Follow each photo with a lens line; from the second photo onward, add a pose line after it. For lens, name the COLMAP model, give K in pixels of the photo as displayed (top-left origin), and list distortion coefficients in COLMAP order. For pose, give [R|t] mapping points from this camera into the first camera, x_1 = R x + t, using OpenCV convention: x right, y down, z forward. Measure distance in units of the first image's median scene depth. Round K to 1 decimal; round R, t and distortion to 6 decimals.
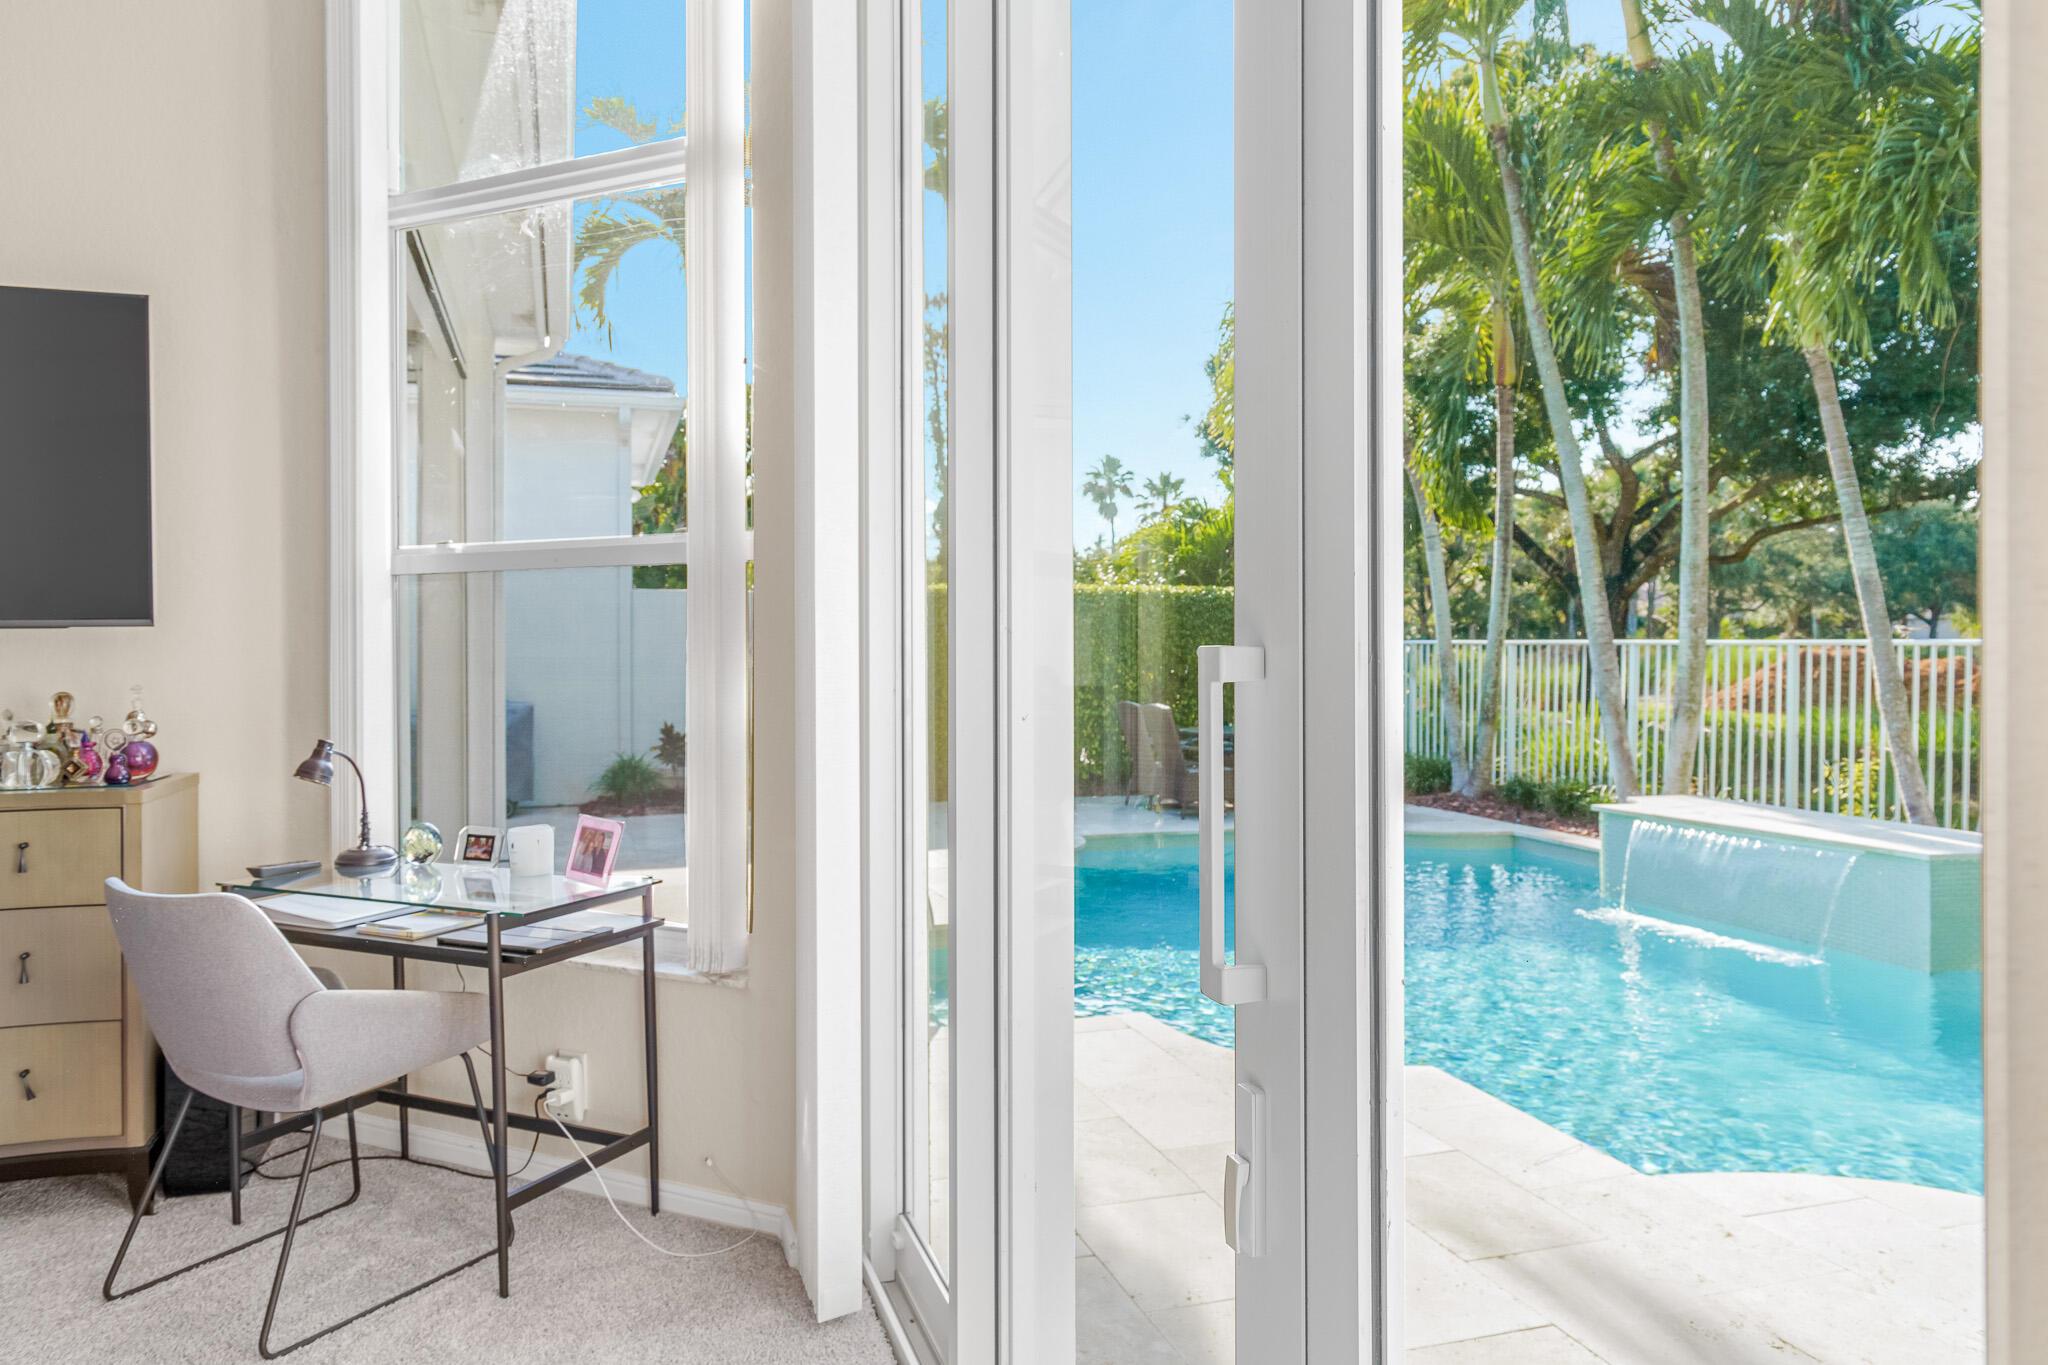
lens RADIAL K [[1429.1, 0, 1021.4], [0, 1429.1, 661.7], [0, 0, 1]] dist [-0.005482, -0.001713]
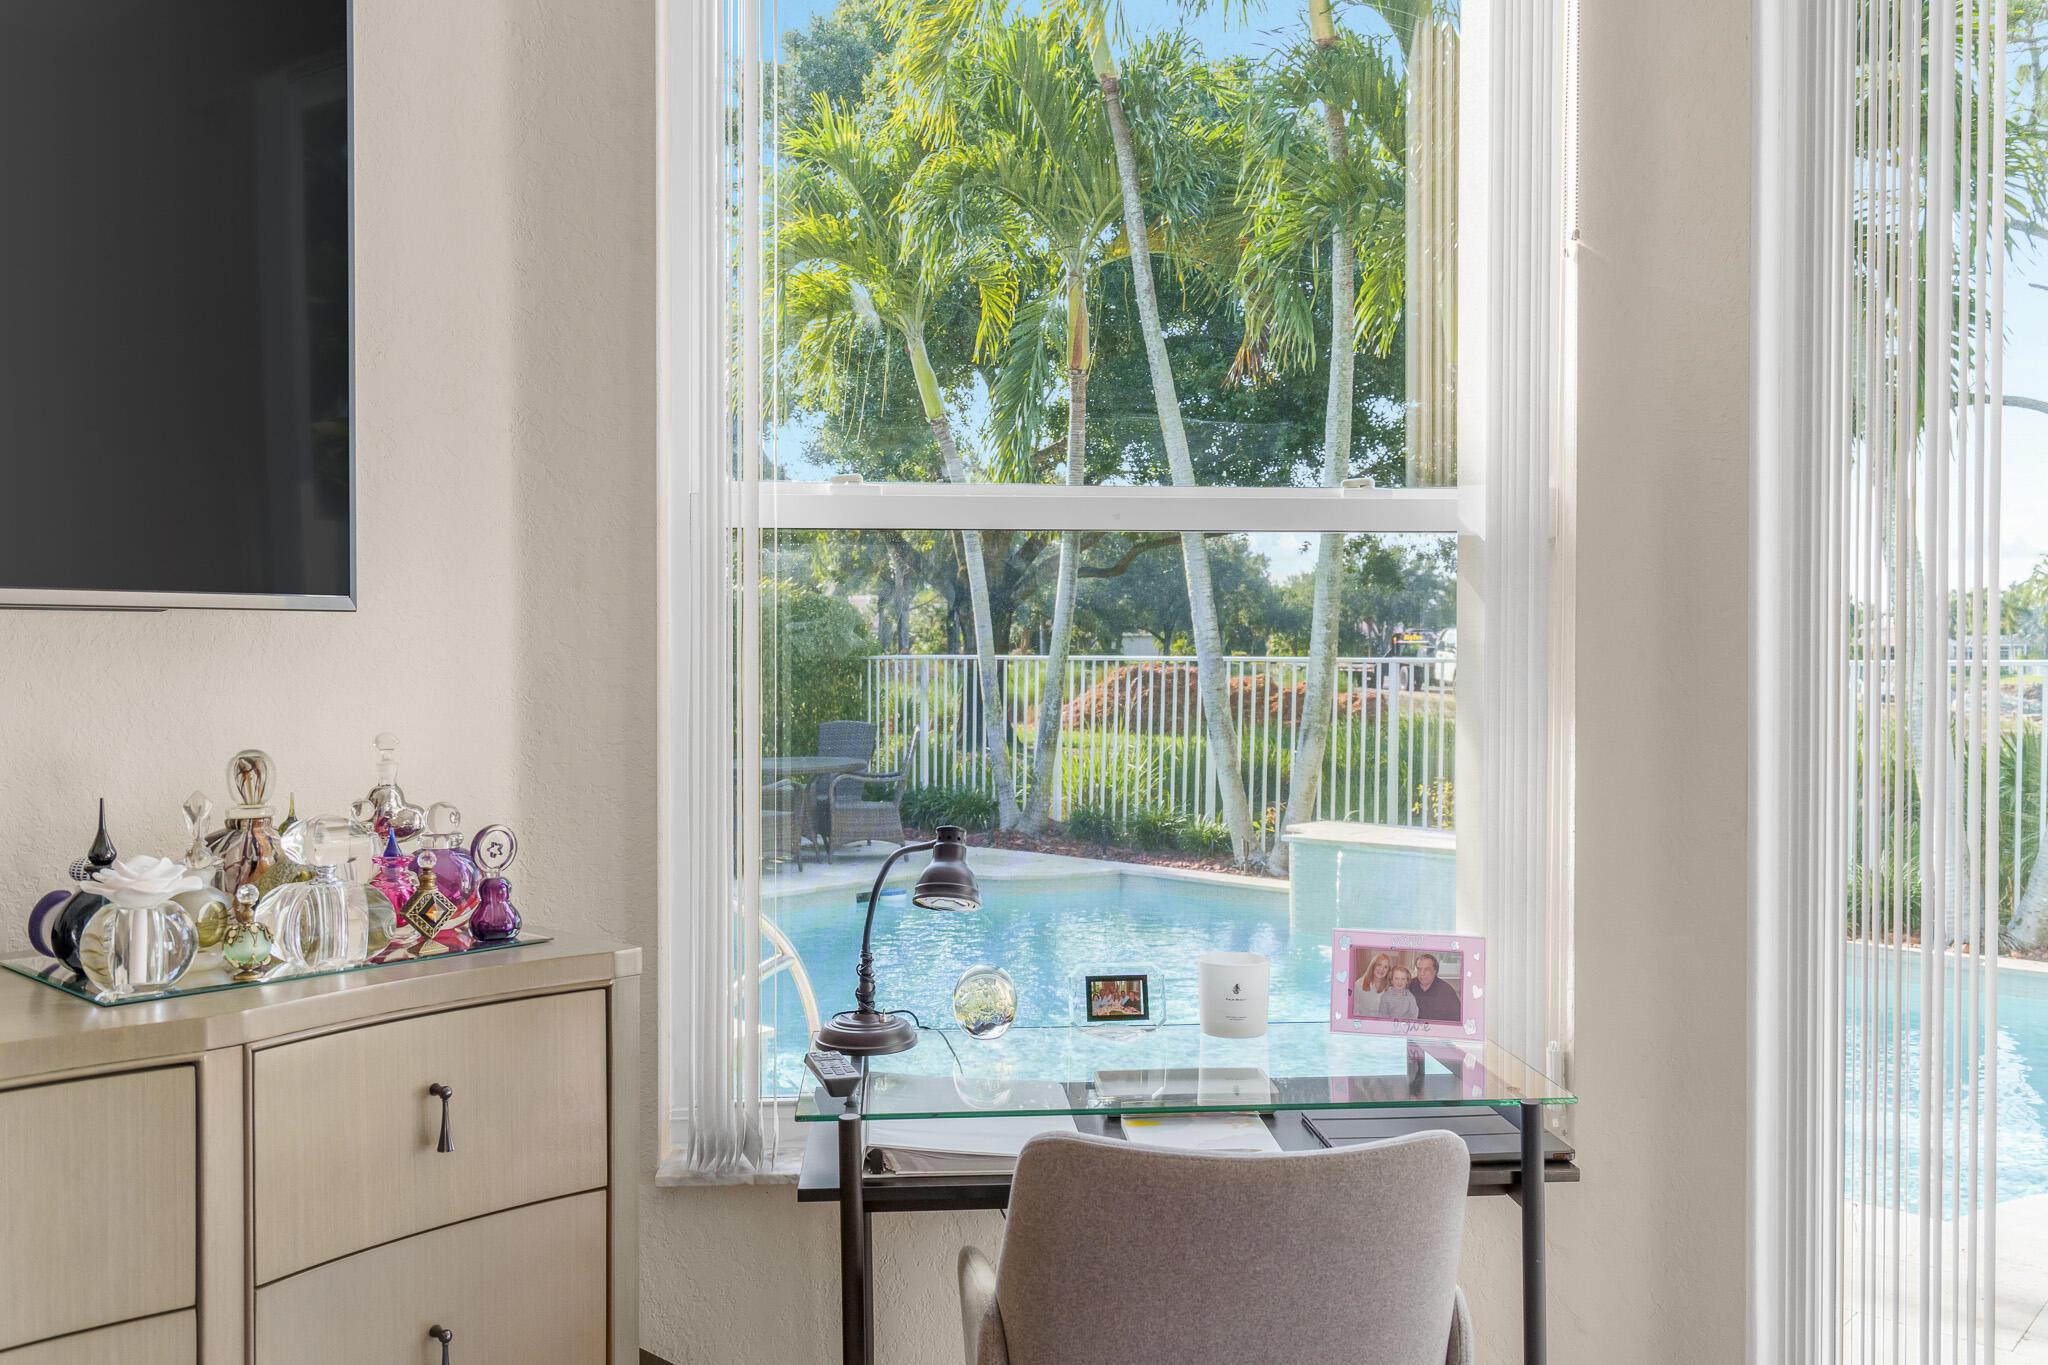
lens RADIAL K [[1654.5, 0, 1011.1], [0, 1654.5, 682.7], [0, 0, 1]] dist [0.002100, 0.003468]
pose [[0.868551, -0.001974, 0.495595, -0.253041], [0.001218, 0.999998, 0.001850, -0.000344], [-0.495597, -0.001003, 0.868552, 0.143624]]
